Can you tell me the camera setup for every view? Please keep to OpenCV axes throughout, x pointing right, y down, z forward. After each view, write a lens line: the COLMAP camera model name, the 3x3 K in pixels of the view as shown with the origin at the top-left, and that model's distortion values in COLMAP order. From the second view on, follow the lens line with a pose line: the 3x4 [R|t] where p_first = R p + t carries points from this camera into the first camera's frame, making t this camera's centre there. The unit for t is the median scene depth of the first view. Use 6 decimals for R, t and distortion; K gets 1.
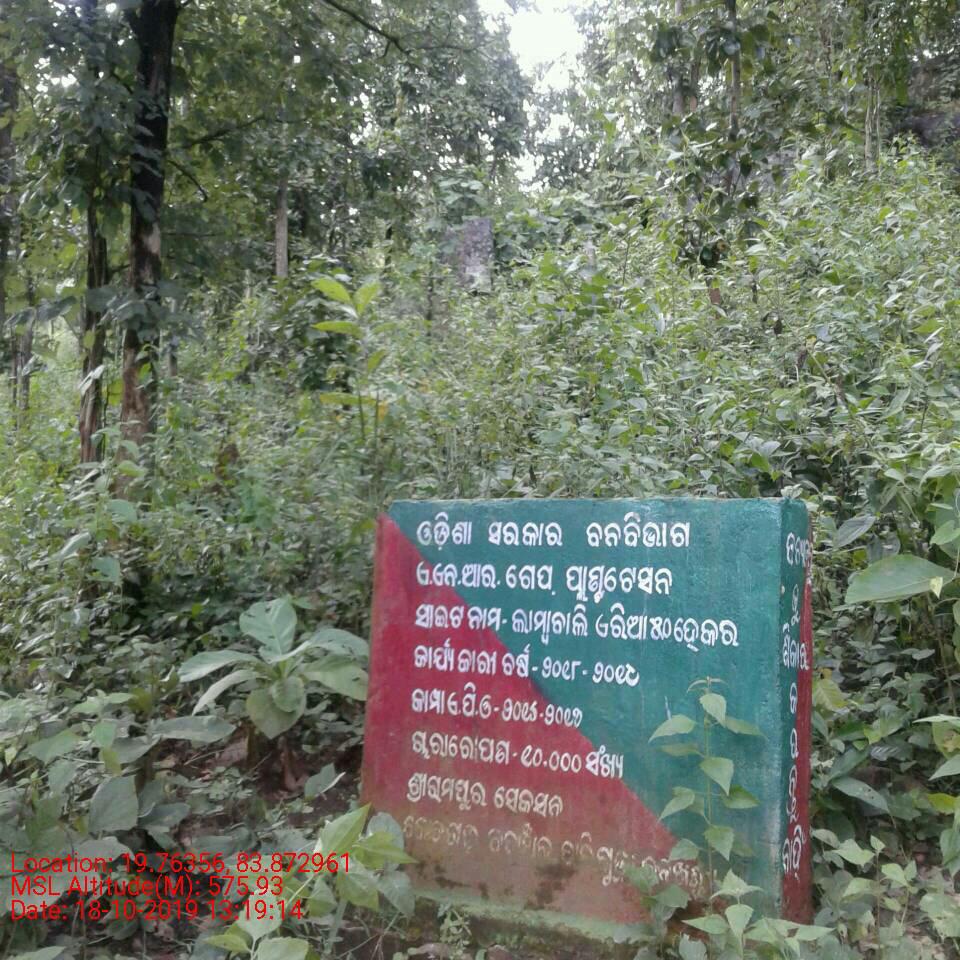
lens RADIAL K [[1138.4, 0, 493.0], [0, 1138.4, 453.9], [0, 0, 1]] dist [0.023026, -0.030405]
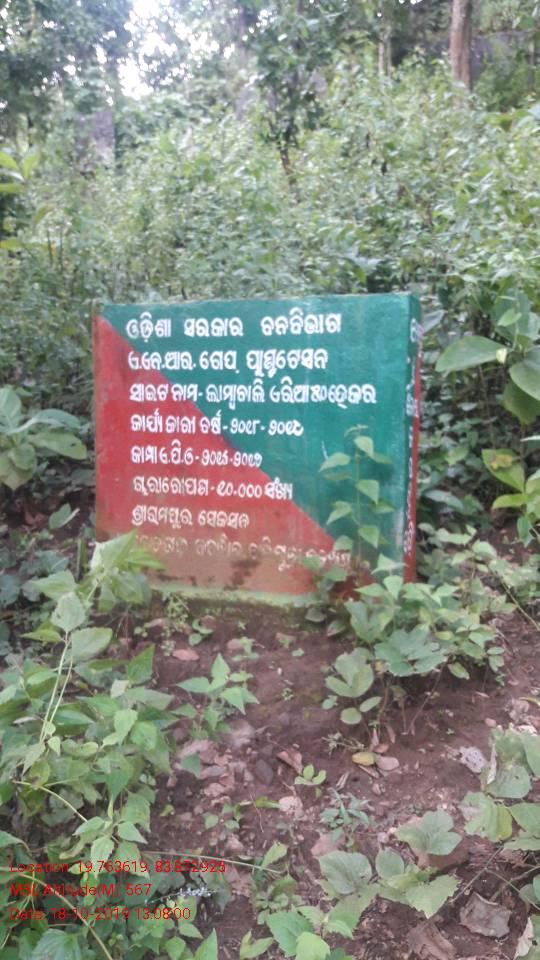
lens RADIAL K [[733.8, 0, 270.0], [0, 733.8, 480.0], [0, 0, 1]] dist [0.200473, -0.529689]
pose [[0.979334, -0.059503, 0.193299, -0.085839], [0.011319, 0.970369, 0.241361, 0.036035], [-0.201933, -0.234185, 0.950989, 0.126432]]
